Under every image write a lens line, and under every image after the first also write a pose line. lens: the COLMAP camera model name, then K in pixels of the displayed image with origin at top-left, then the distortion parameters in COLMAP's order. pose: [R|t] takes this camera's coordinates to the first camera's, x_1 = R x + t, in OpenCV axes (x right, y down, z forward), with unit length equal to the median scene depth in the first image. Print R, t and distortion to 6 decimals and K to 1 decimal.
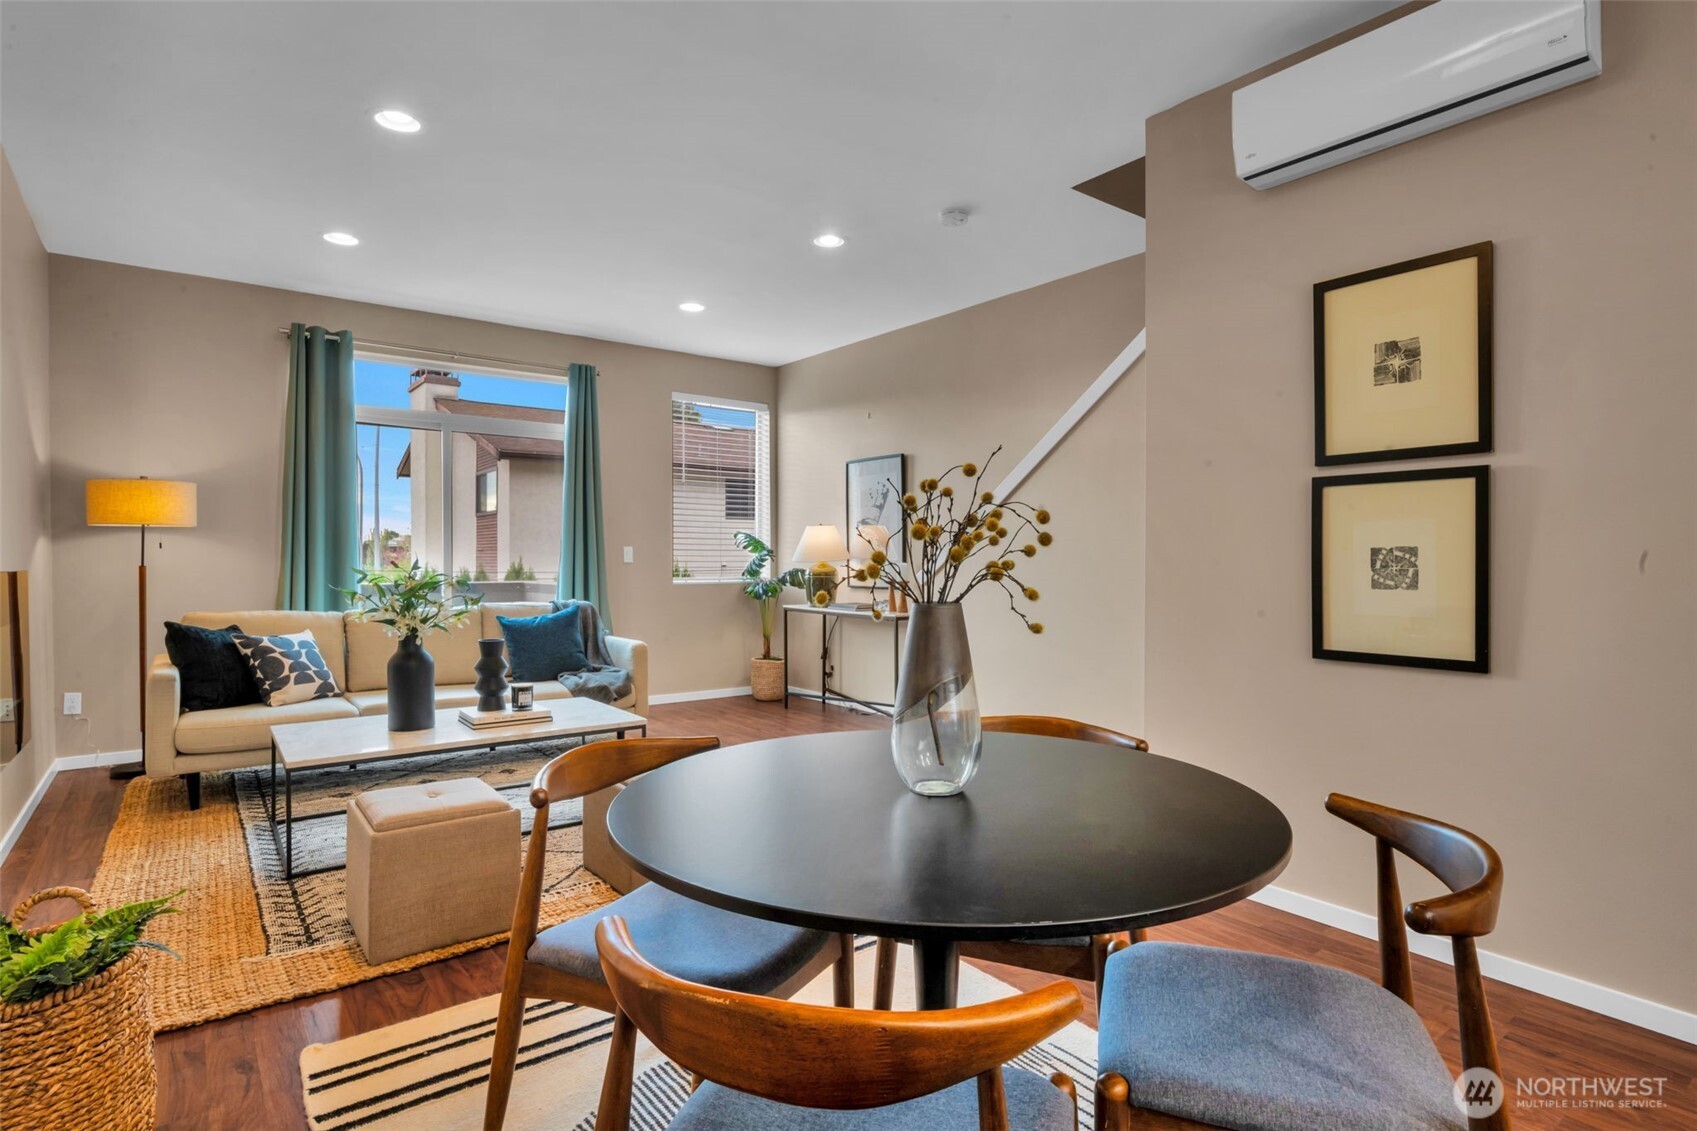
lens RADIAL K [[872.6, 0, 838.4], [0, 872.6, 565.4], [0, 0, 1]] dist [0.004682, -0.003579]
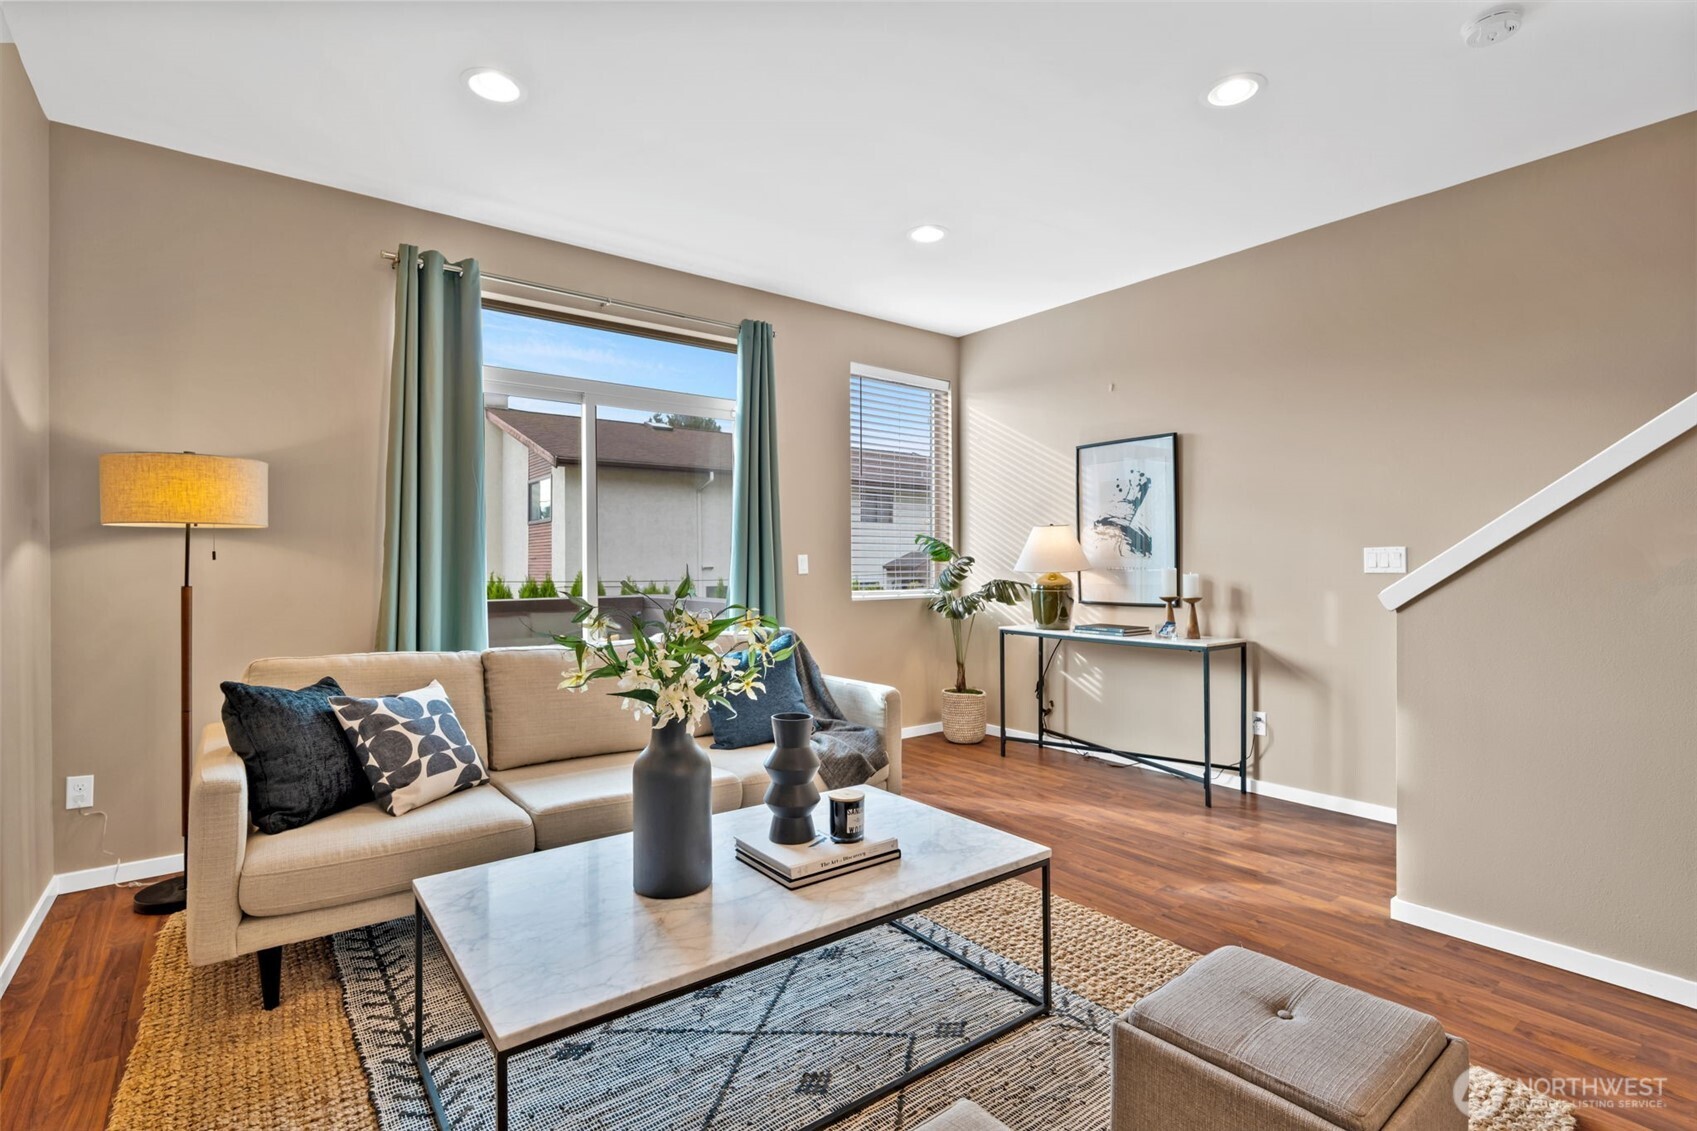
lens RADIAL K [[792.5, 0, 837.7], [0, 792.5, 557.7], [0, 0, 1]] dist [-0.000118, 0.000364]
pose [[0.999943, -0.004266, 0.009758, -0.305858], [0.004405, 0.999888, -0.014315, -0.010353], [-0.009695, 0.014357, 0.999850, 0.390632]]
